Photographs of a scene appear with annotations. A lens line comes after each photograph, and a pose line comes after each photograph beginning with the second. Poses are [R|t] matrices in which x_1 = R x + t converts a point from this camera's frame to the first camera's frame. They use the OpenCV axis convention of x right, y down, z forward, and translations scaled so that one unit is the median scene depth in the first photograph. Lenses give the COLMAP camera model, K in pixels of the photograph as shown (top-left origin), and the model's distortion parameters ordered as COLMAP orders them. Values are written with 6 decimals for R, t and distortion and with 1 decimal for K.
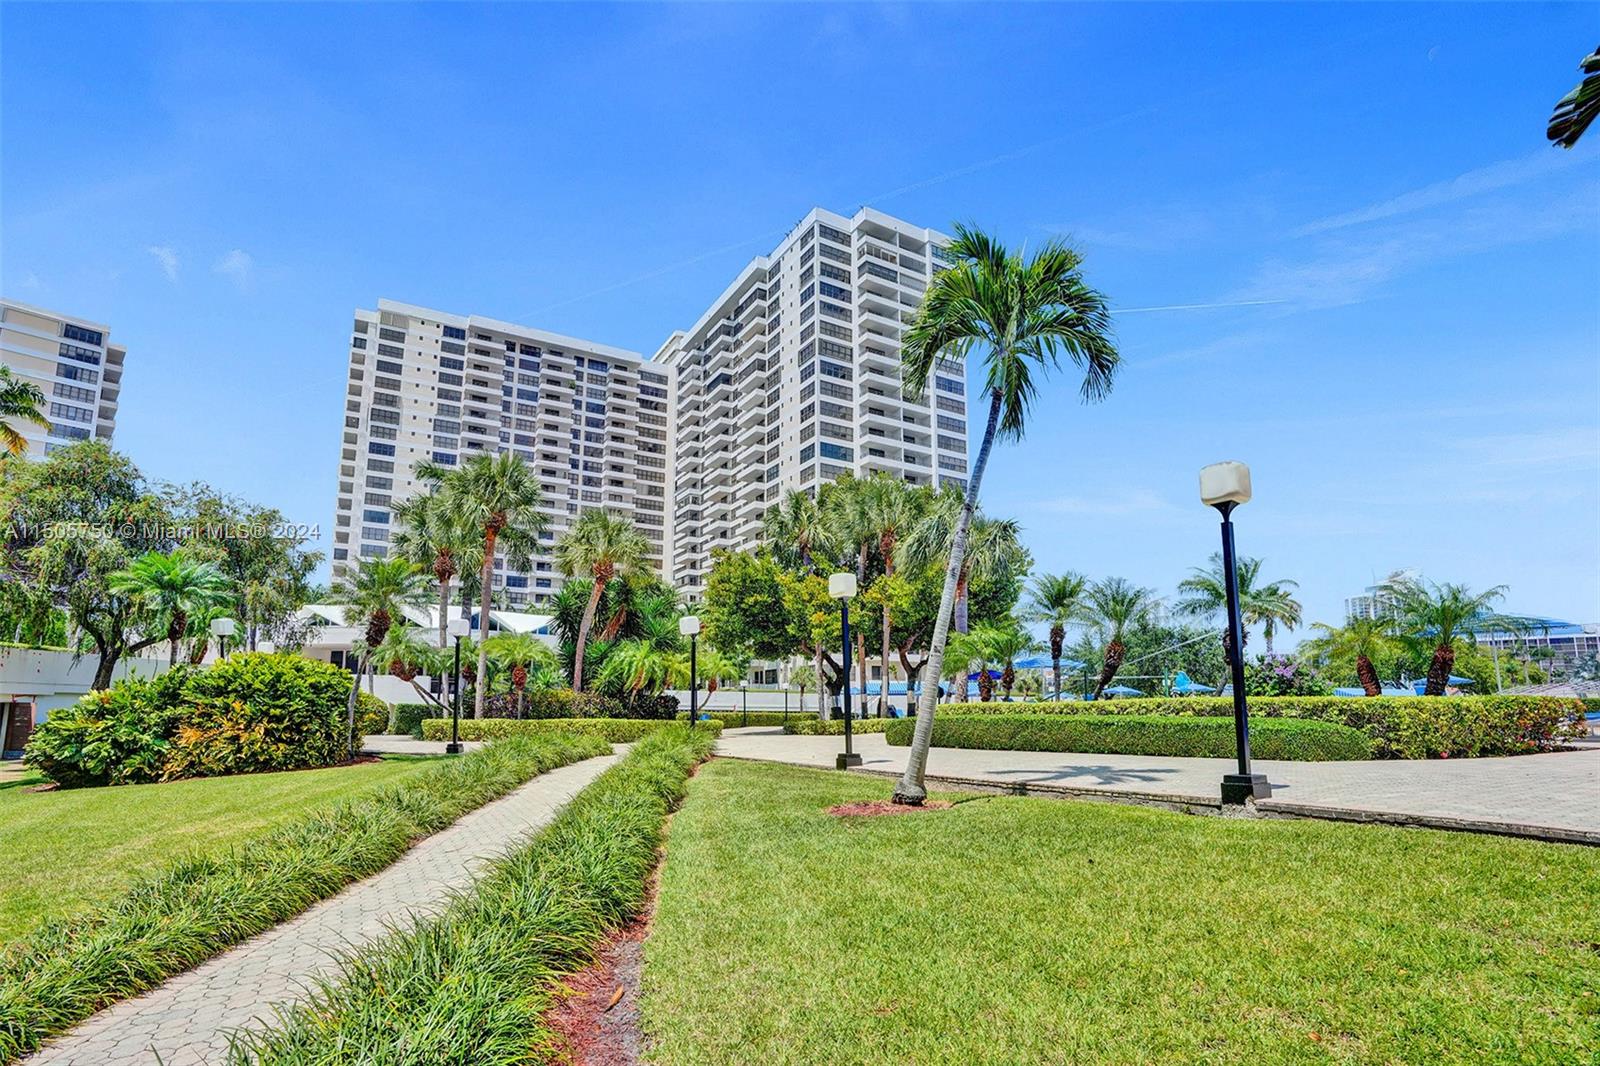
lens RADIAL K [[792.5, 0, 804.5], [0, 792.5, 594.9], [0, 0, 1]] dist [-0.025236, 0.002833]
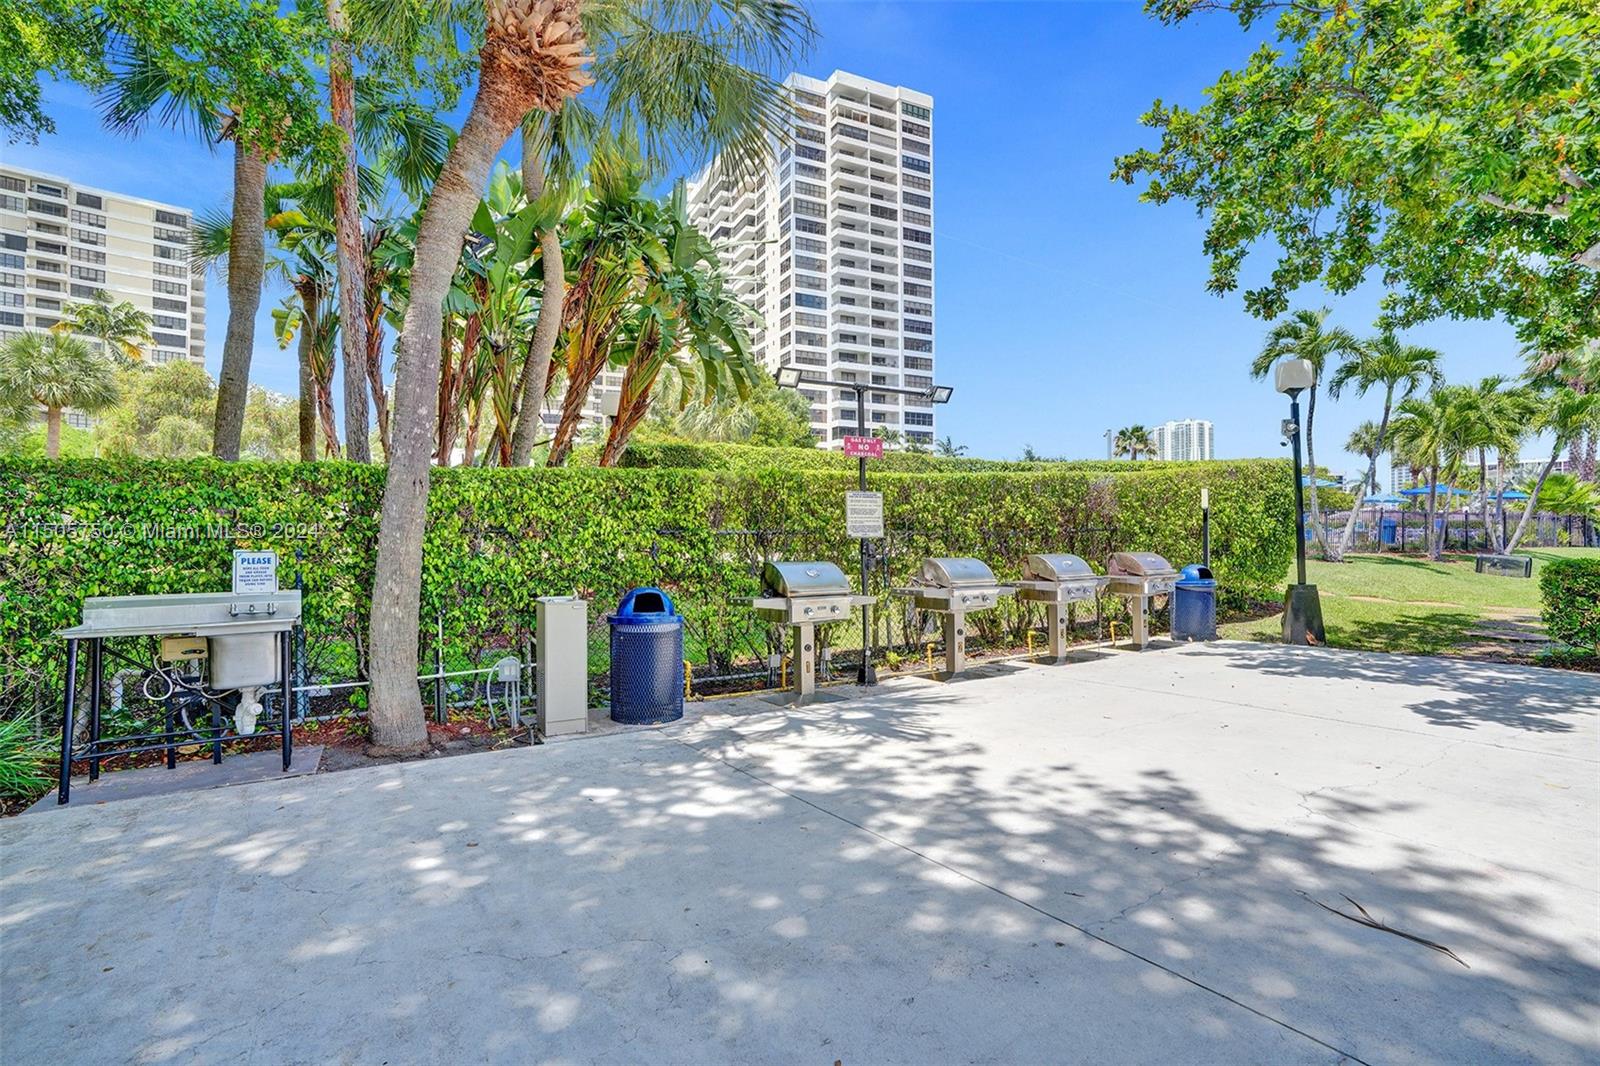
lens RADIAL K [[761.2, 0, 832.1], [0, 761.2, 524.0], [0, 0, 1]] dist [-0.065716, 0.026476]
pose [[0.998819, -0.009528, -0.047647, 0.111489], [0.016019, 0.990335, 0.137767, -0.012448], [0.045873, -0.138368, 0.989318, -0.107404]]
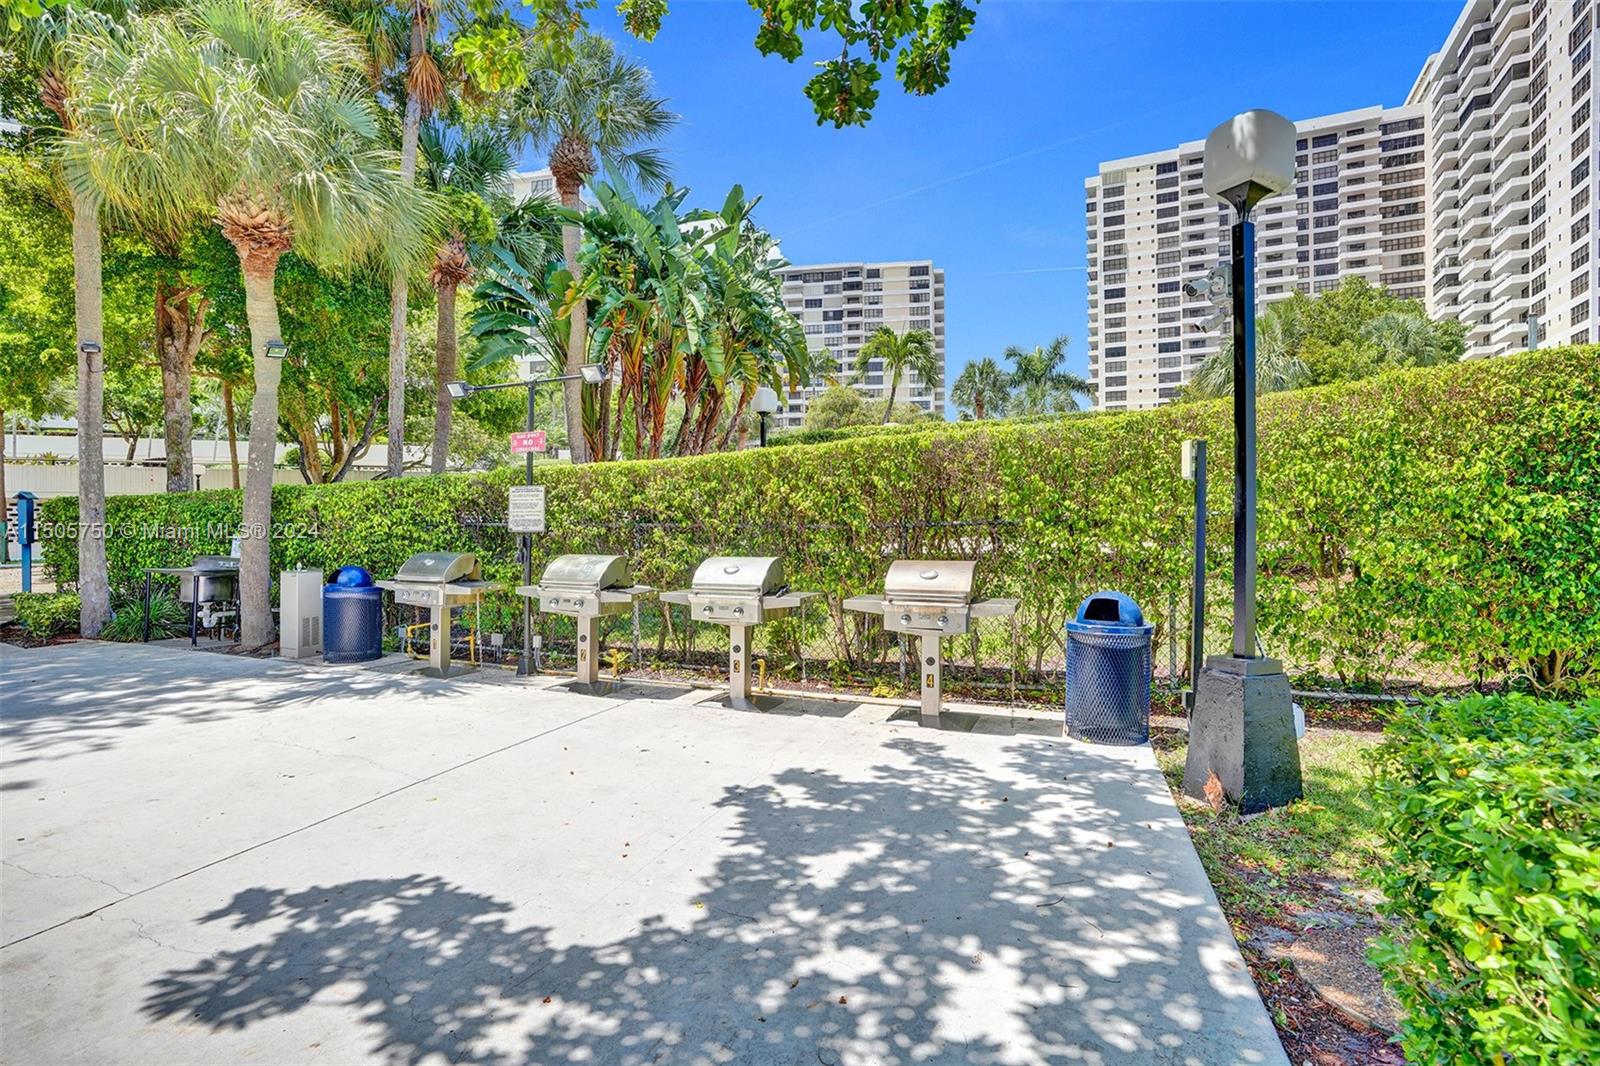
lens RADIAL K [[761.2, 0, 799.2], [0, 761.2, 520.7], [0, 0, 1]] dist [-0.065716, 0.026476]
pose [[0.534522, -0.000846, -0.845154, 0.184149], [0.133079, 0.987609, 0.083178, -0.004938], [0.834611, -0.156933, 0.528012, -0.053747]]
